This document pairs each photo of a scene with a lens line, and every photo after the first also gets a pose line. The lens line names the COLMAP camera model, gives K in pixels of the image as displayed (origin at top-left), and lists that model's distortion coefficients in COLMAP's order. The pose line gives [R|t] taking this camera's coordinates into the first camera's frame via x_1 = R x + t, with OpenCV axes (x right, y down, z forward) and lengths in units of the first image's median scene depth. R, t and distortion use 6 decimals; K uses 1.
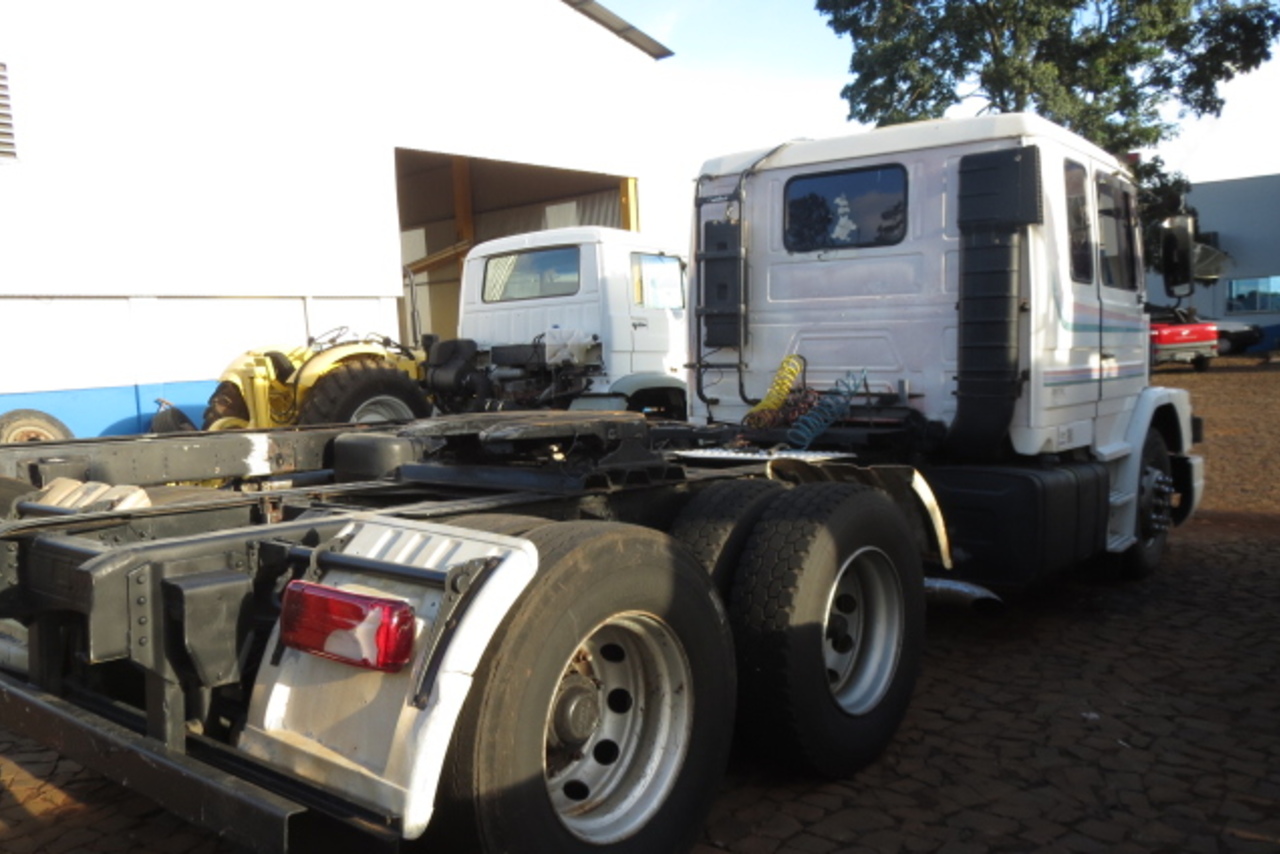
lens RADIAL K [[1074.1, 0, 632.2], [0, 1074.1, 431.4], [0, 0, 1]] dist [-0.035164, 0.021010]
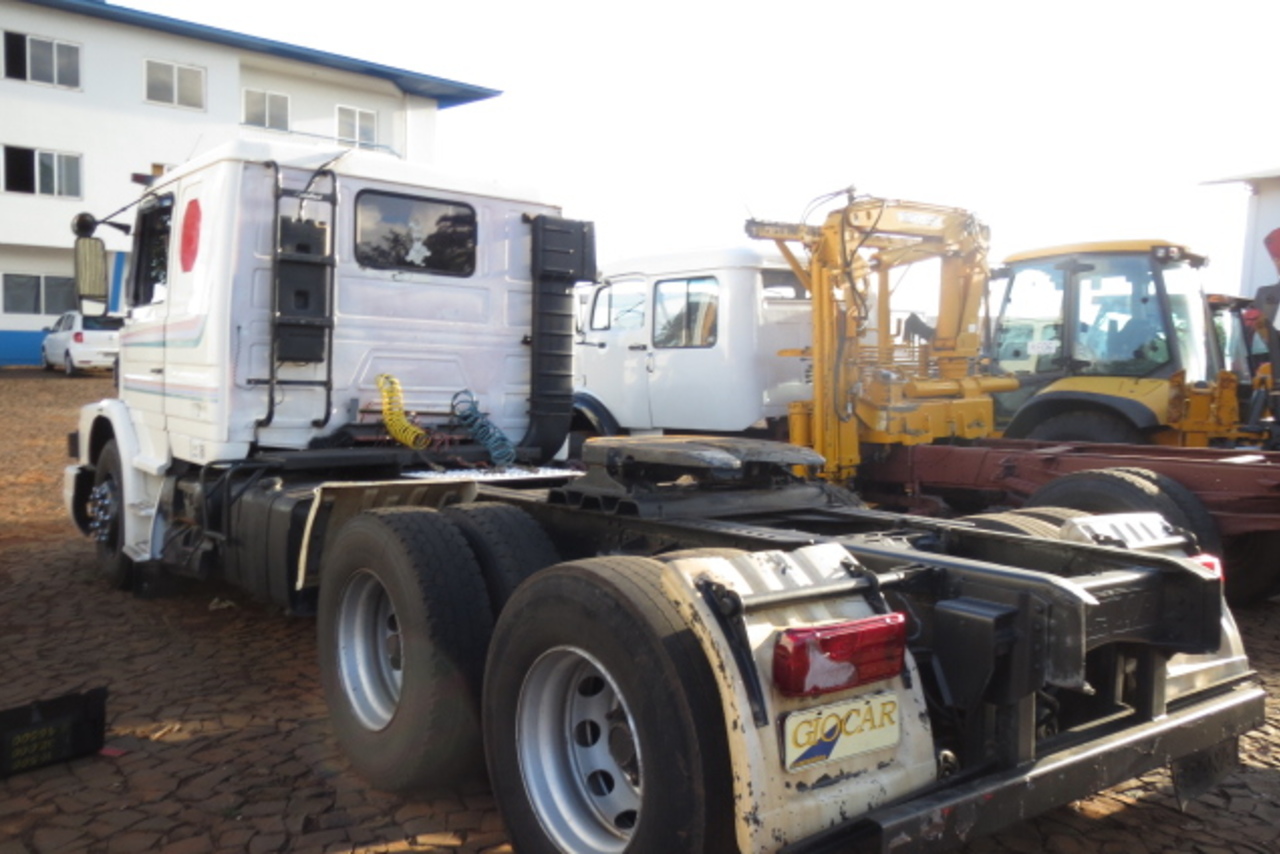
lens RADIAL K [[1074.1, 0, 631.2], [0, 1074.1, 419.4], [0, 0, 1]] dist [-0.035164, 0.021010]
pose [[0.225947, -0.012756, 0.974056, -0.766116], [0.033744, 0.999417, 0.005260, -0.028254], [-0.973555, 0.031680, 0.226246, 0.575885]]
